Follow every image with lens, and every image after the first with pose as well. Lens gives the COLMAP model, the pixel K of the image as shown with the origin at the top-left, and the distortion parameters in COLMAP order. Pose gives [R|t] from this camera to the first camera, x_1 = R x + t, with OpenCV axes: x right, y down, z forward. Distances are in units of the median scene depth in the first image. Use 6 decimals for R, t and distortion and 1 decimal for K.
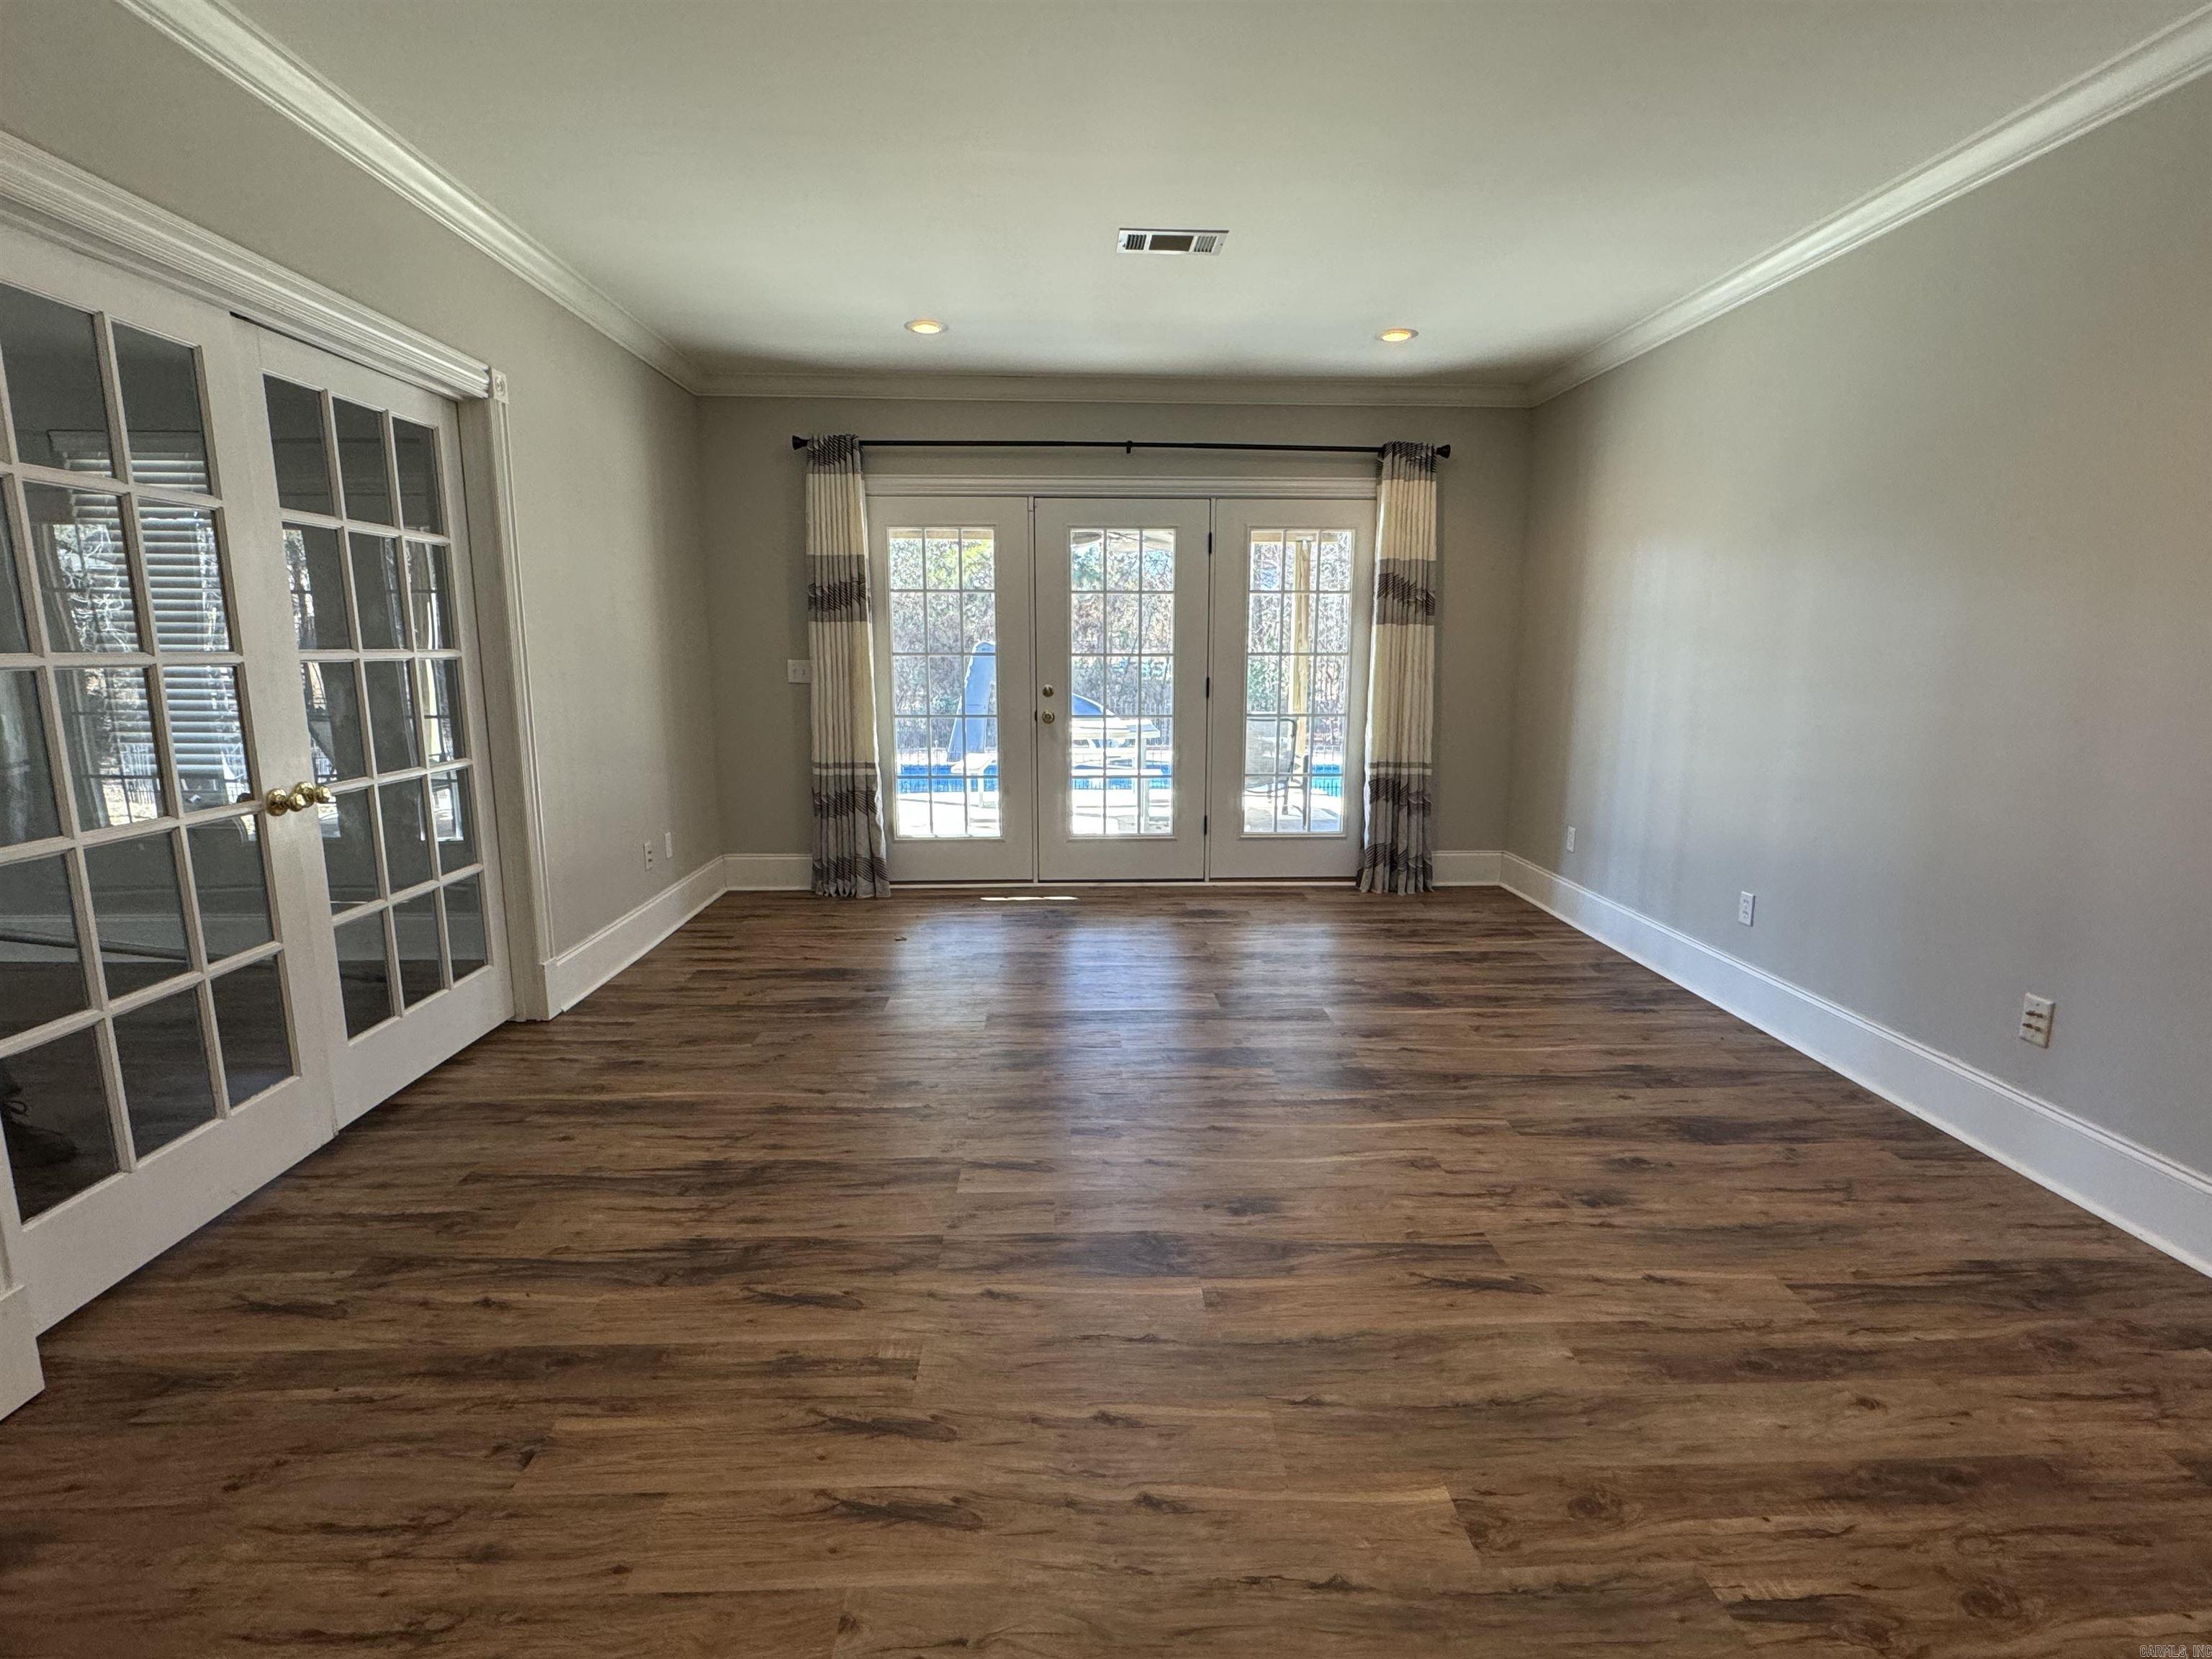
lens RADIAL K [[1053.8, 0, 1106.0], [0, 1053.8, 829.5], [0, 0, 1]] dist [-0.000296, -0.000013]
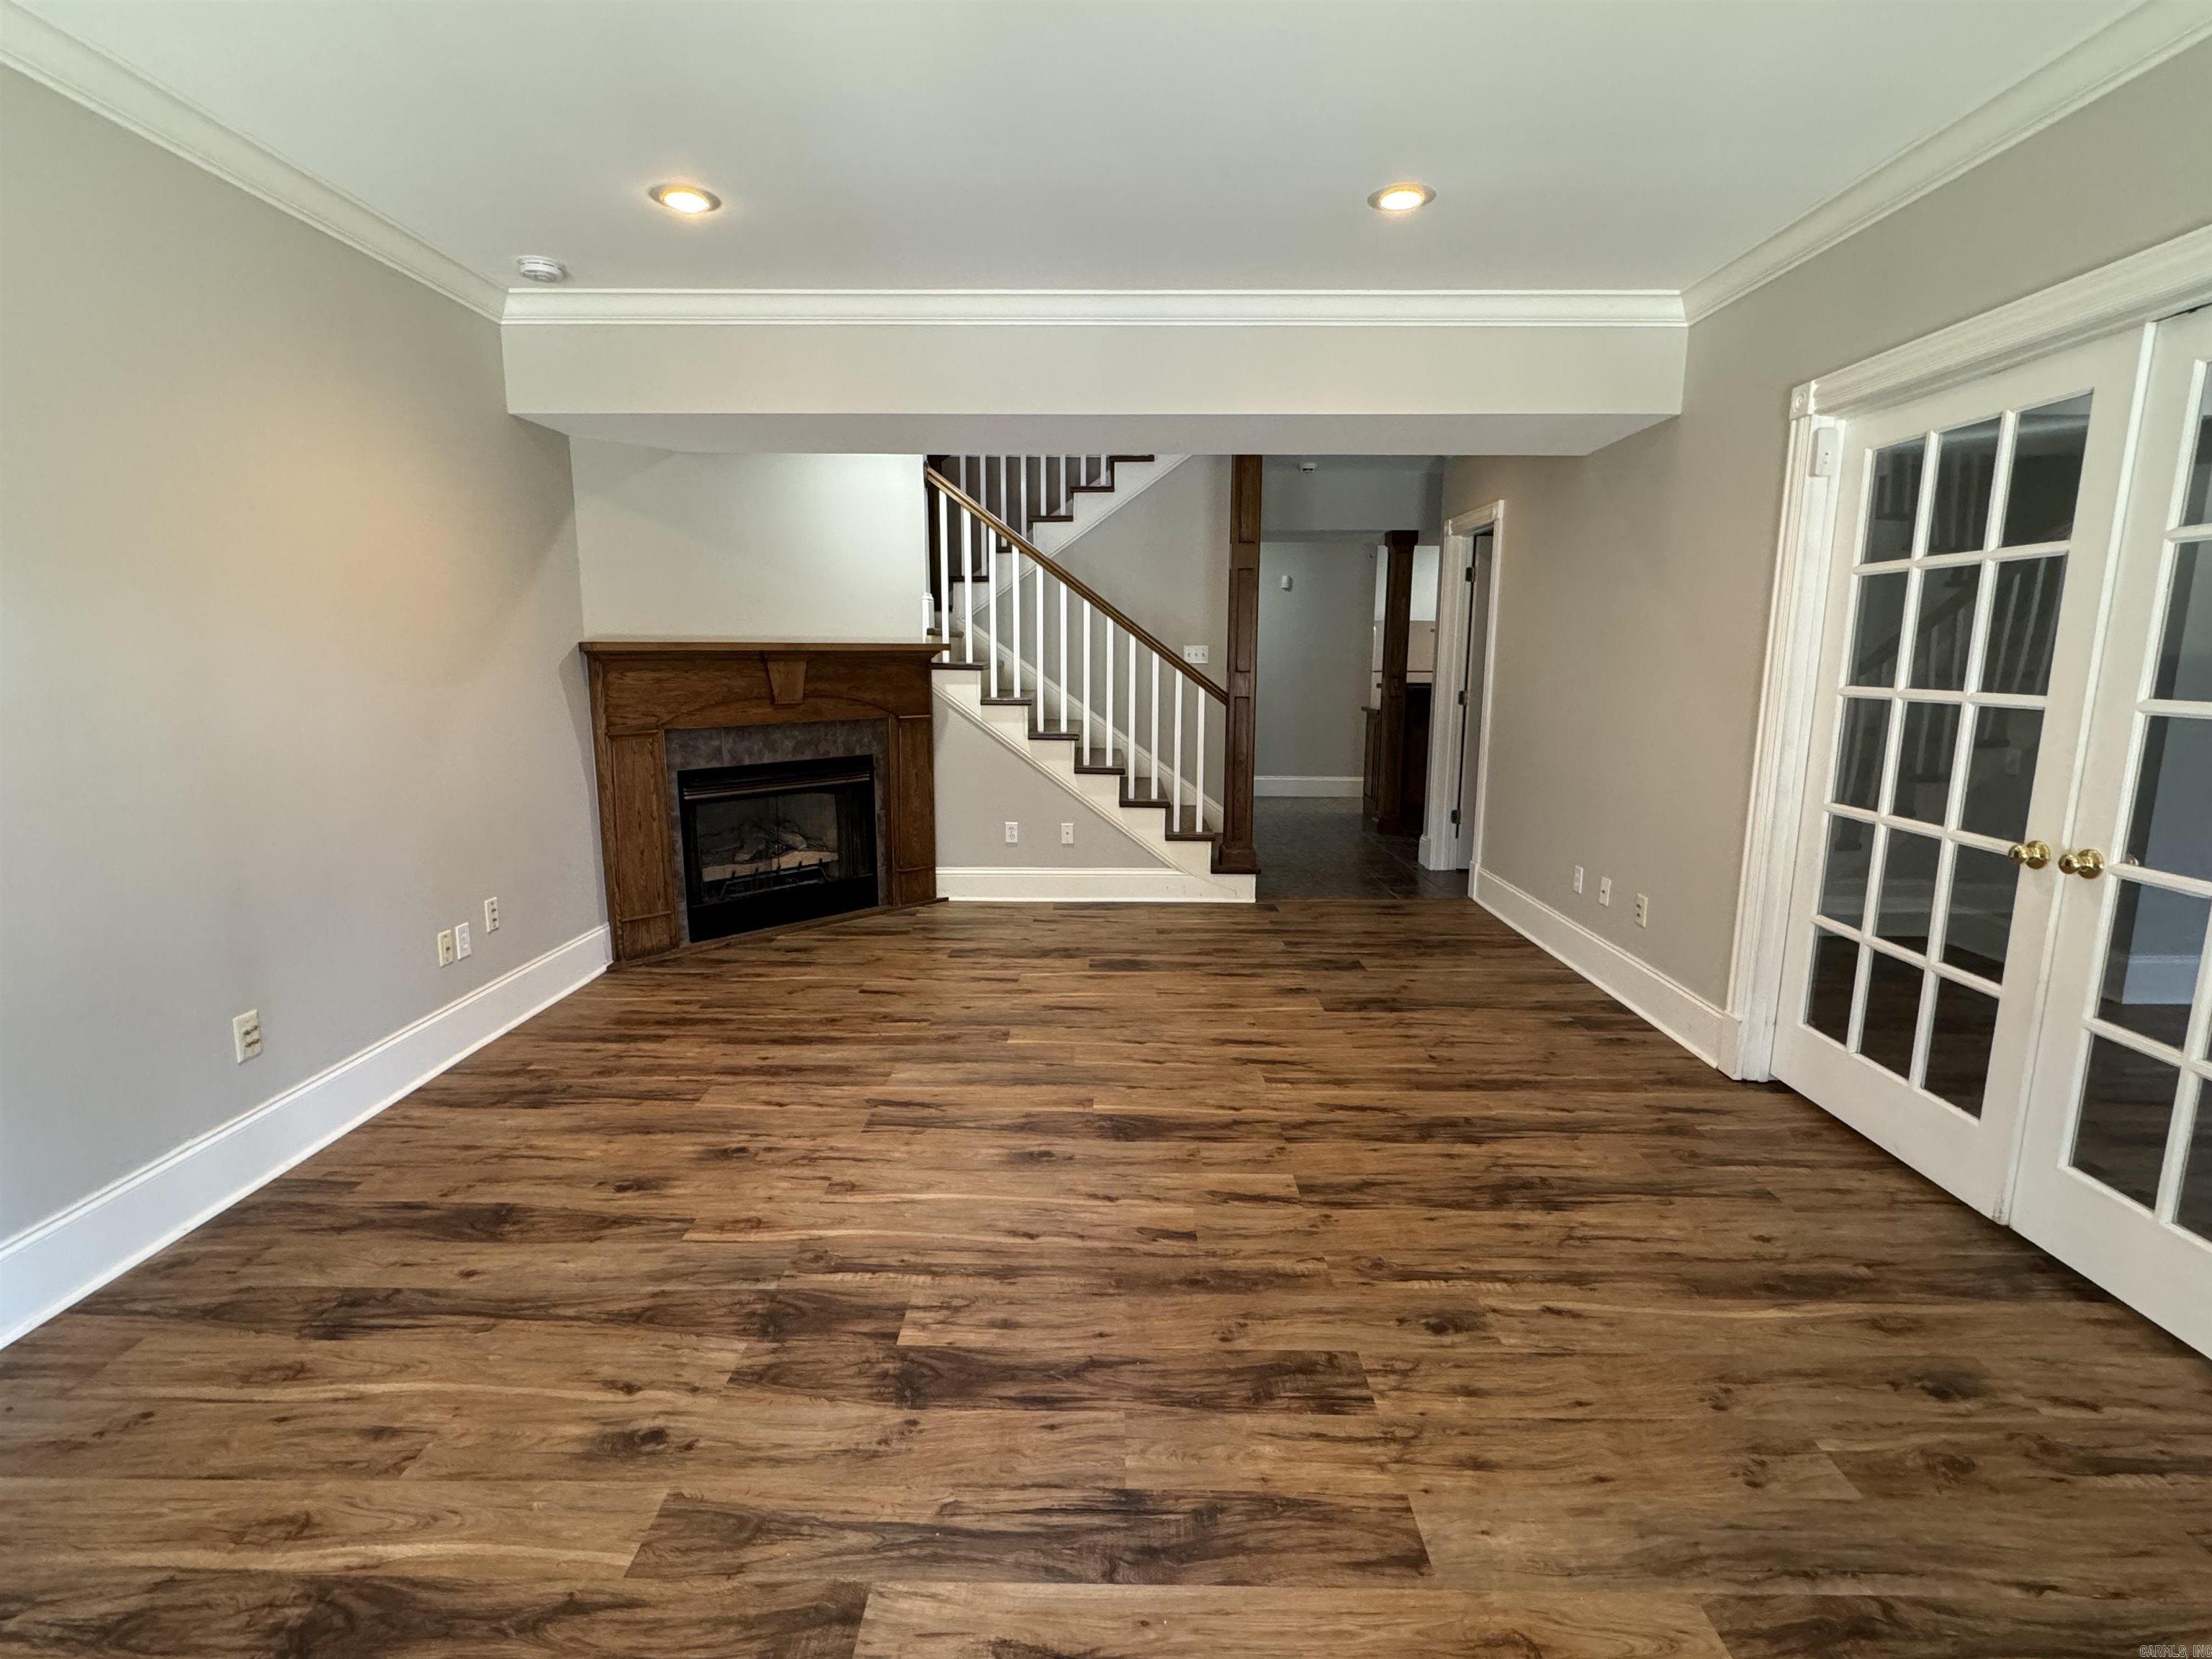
lens RADIAL K [[1053.8, 0, 1106.0], [0, 1053.8, 829.5], [0, 0, 1]] dist [-0.000296, -0.000013]
pose [[-0.998555, -0.018296, 0.050520, 0.005033], [-0.000292, 0.942078, 0.335394, -0.400233], [-0.053730, 0.334895, -0.940722, 2.111432]]
